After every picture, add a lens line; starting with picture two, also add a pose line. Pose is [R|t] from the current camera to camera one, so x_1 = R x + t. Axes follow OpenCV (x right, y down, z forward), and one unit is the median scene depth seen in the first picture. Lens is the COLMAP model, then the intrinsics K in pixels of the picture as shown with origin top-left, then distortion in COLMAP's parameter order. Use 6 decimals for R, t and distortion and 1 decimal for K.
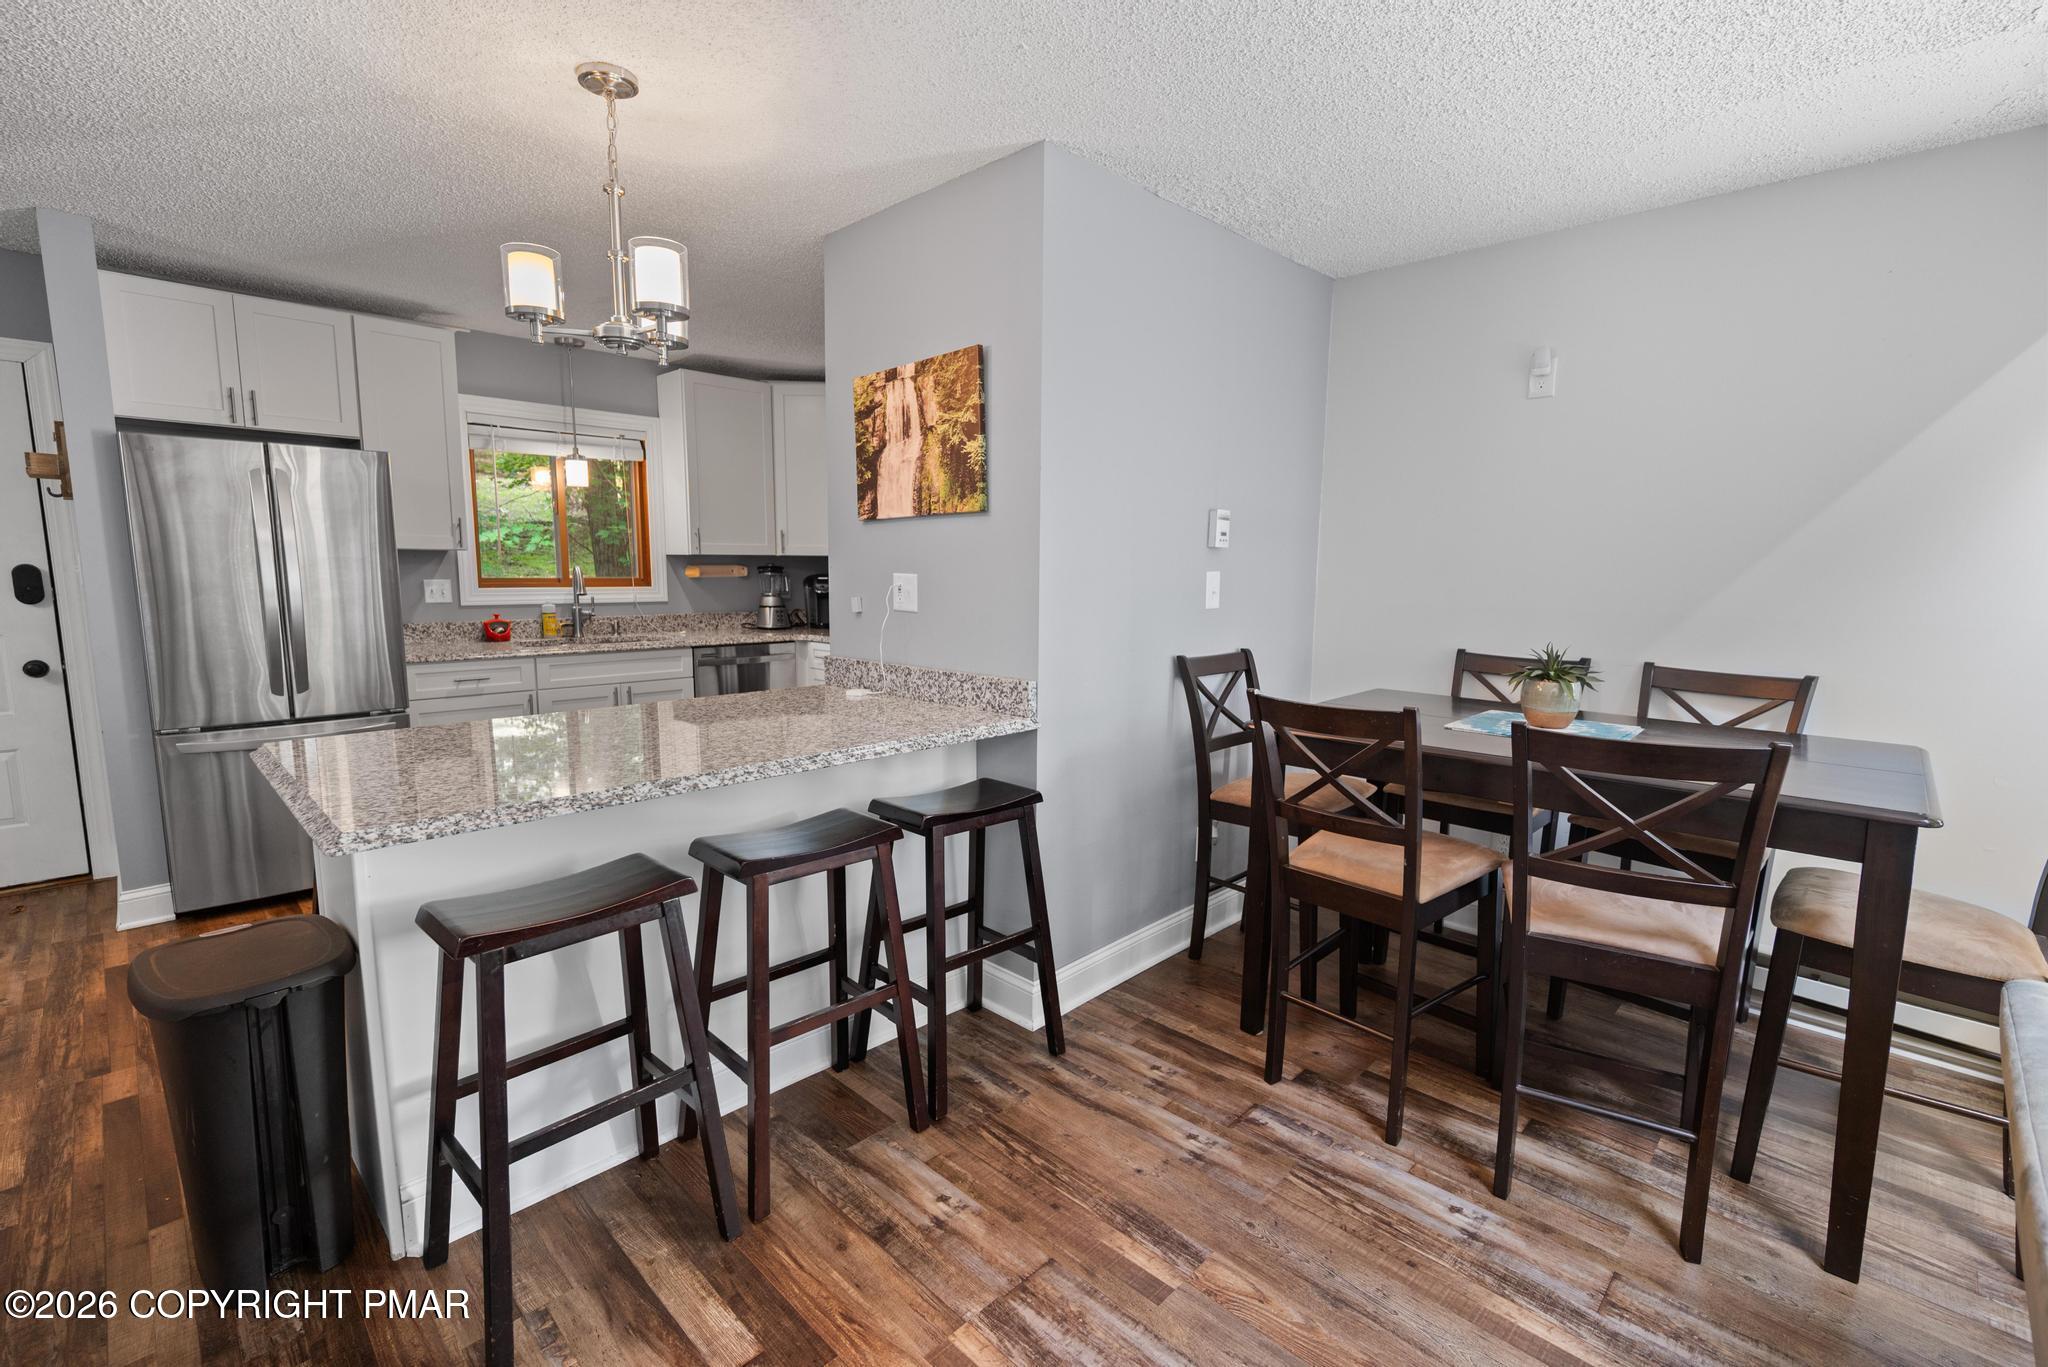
lens RADIAL K [[897.4, 0, 1024.0], [0, 897.4, 683.5], [0, 0, 1]] dist [0.001244, 0.000591]
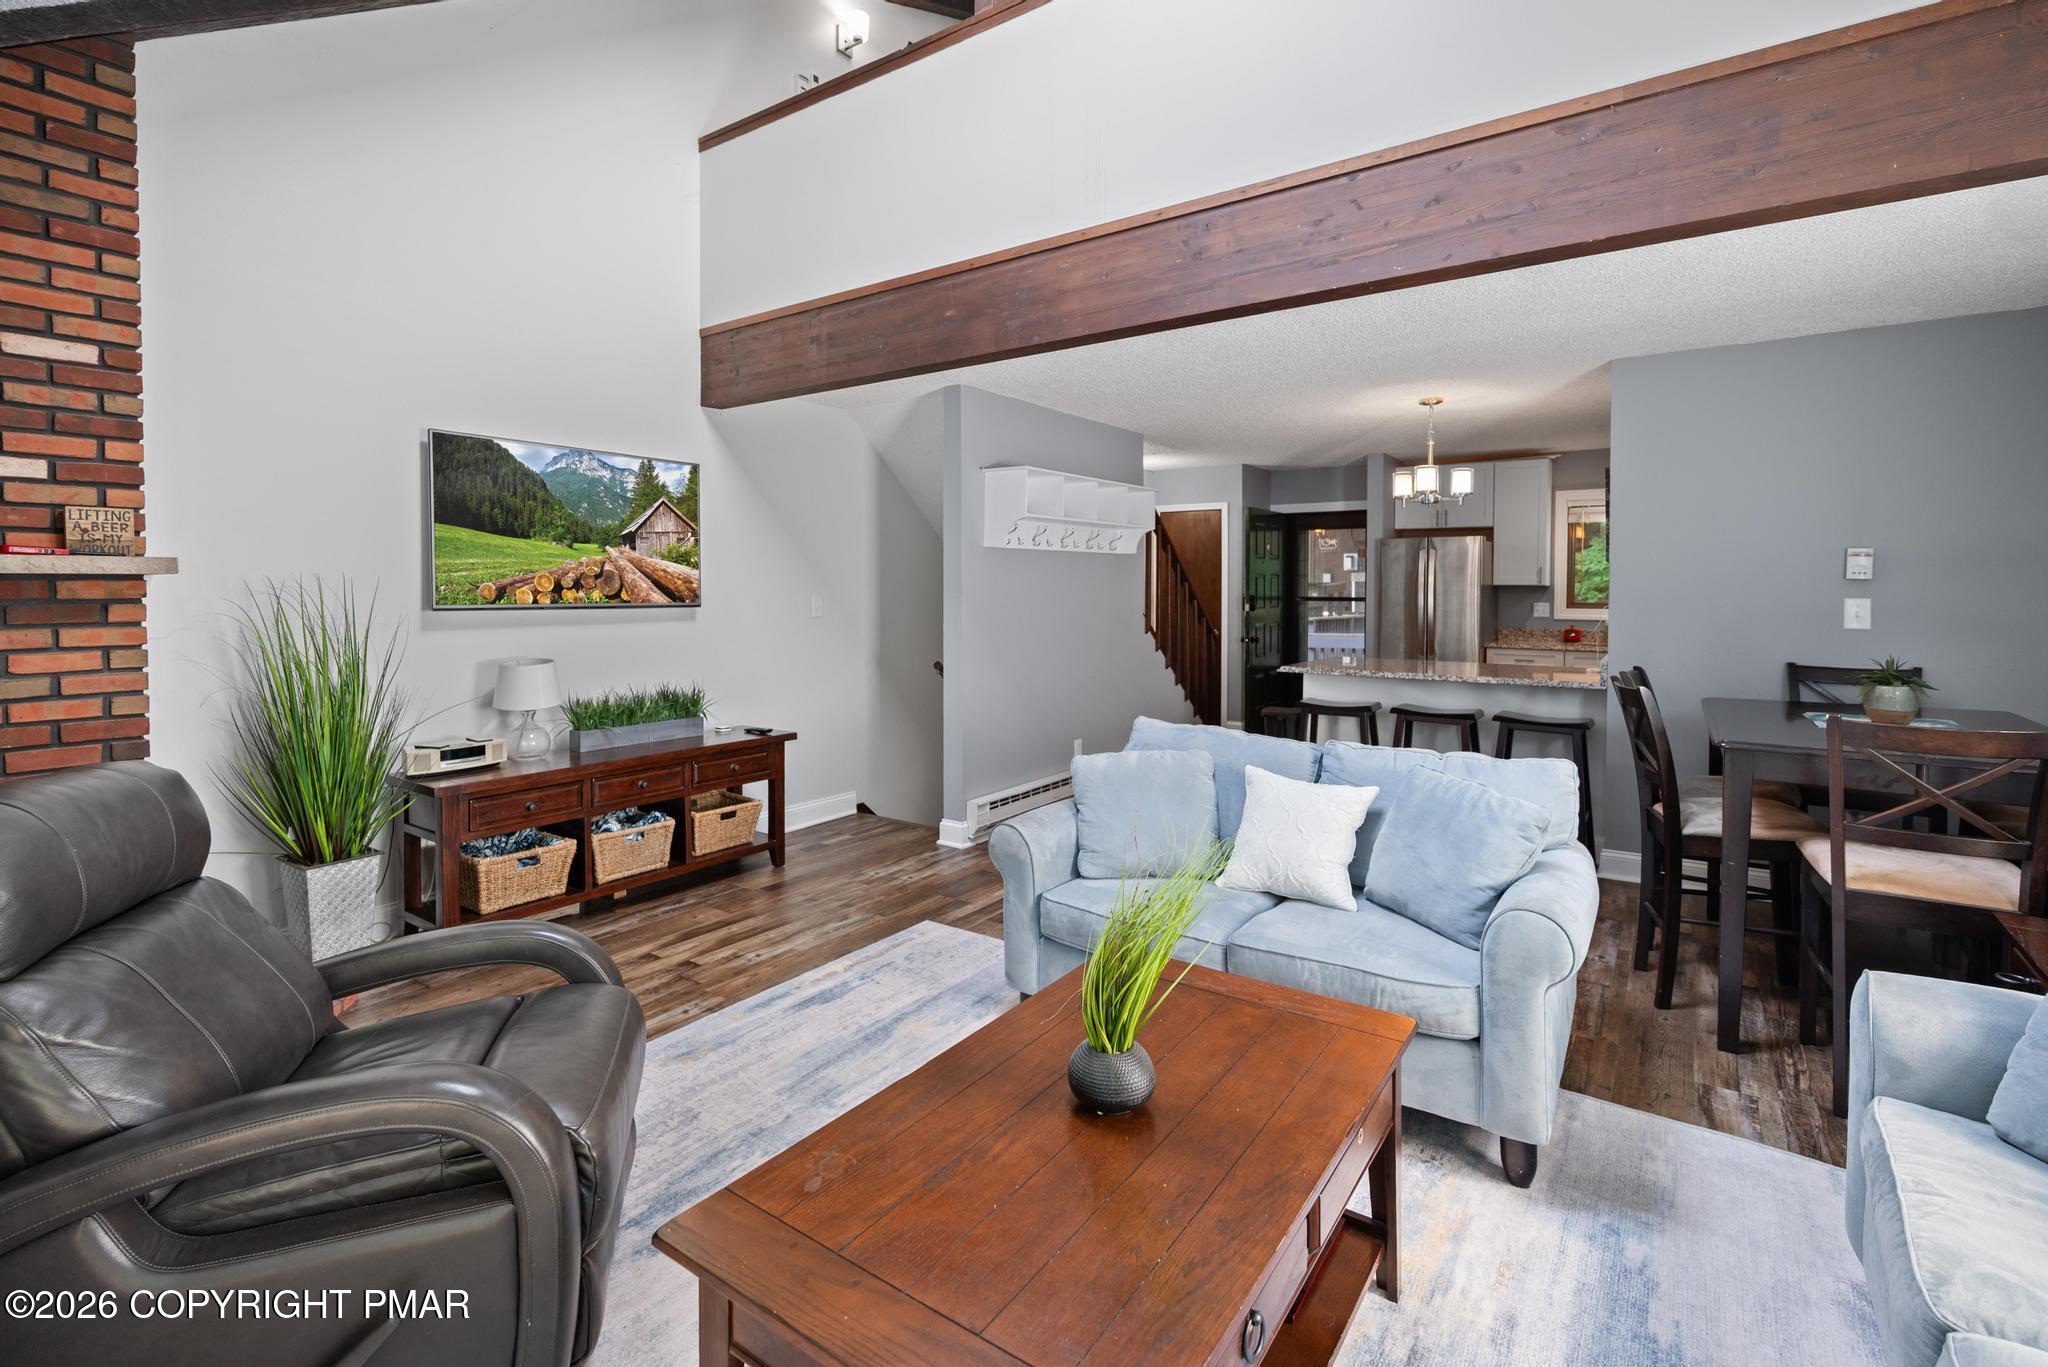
lens RADIAL K [[927.5, 0, 1022.7], [0, 927.5, 609.8], [0, 0, 1]] dist [-0.000892, -0.000889]
pose [[0.160276, 0.015767, -0.986946, 1.383717], [-0.129877, 0.991516, -0.005252, 0.045674], [0.978490, 0.129024, 0.160964, -0.325176]]
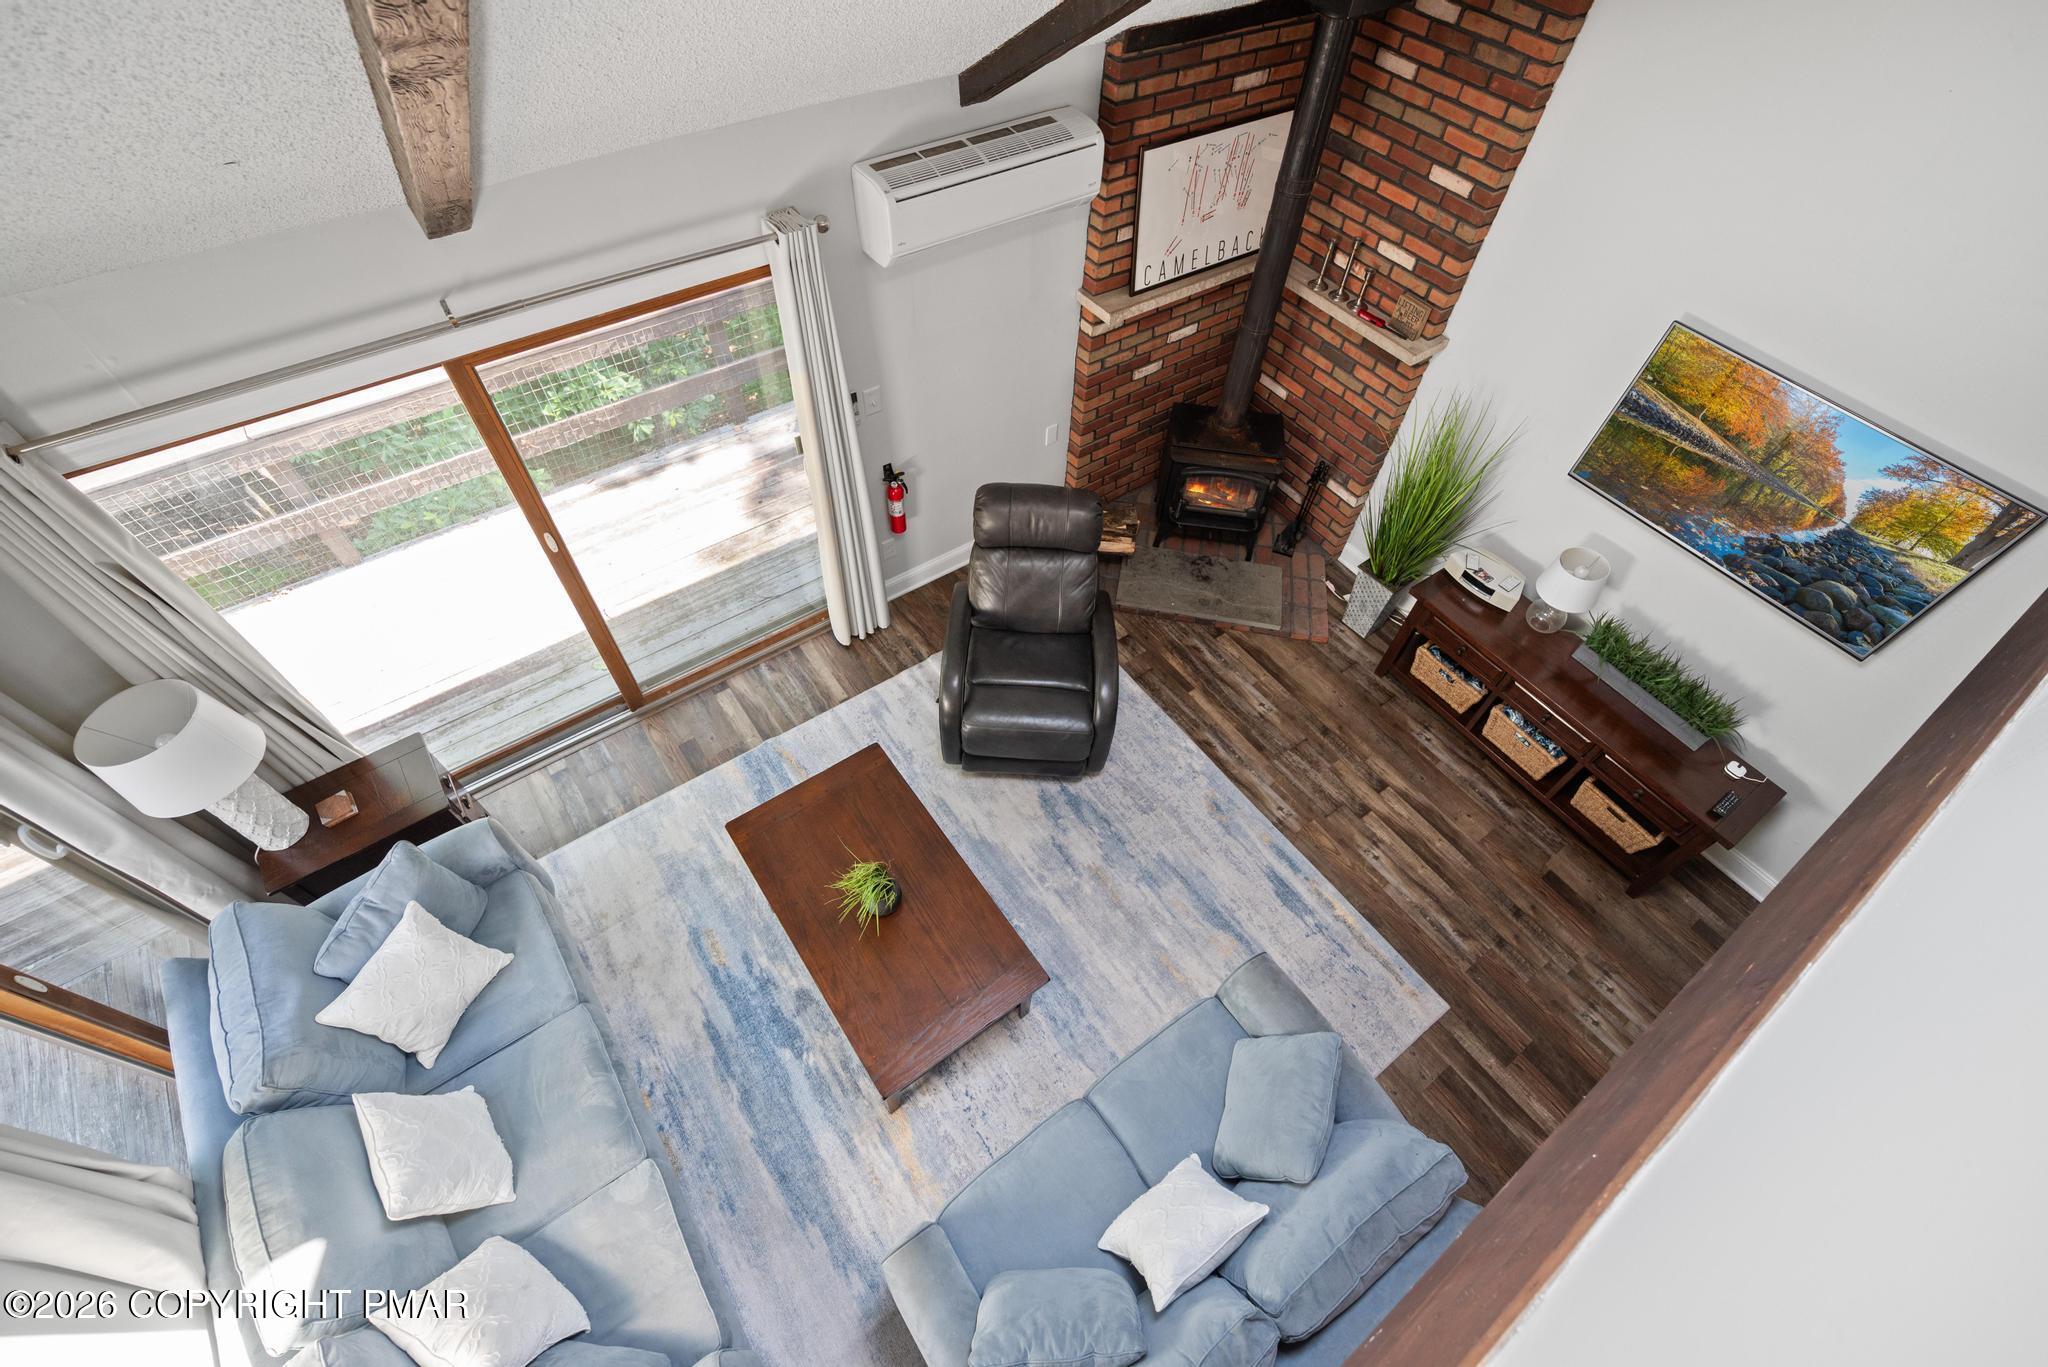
lens RADIAL K [[892.2, 0, 1040.9], [0, 892.2, 676.3], [0, 0, 1]] dist [-0.000403, -0.000263]
pose [[-0.985989, -0.161630, 0.041249, 0.654639], [-0.044409, 0.492698, 0.869067, -0.855693], [-0.160791, 0.855058, -0.492972, 0.144278]]
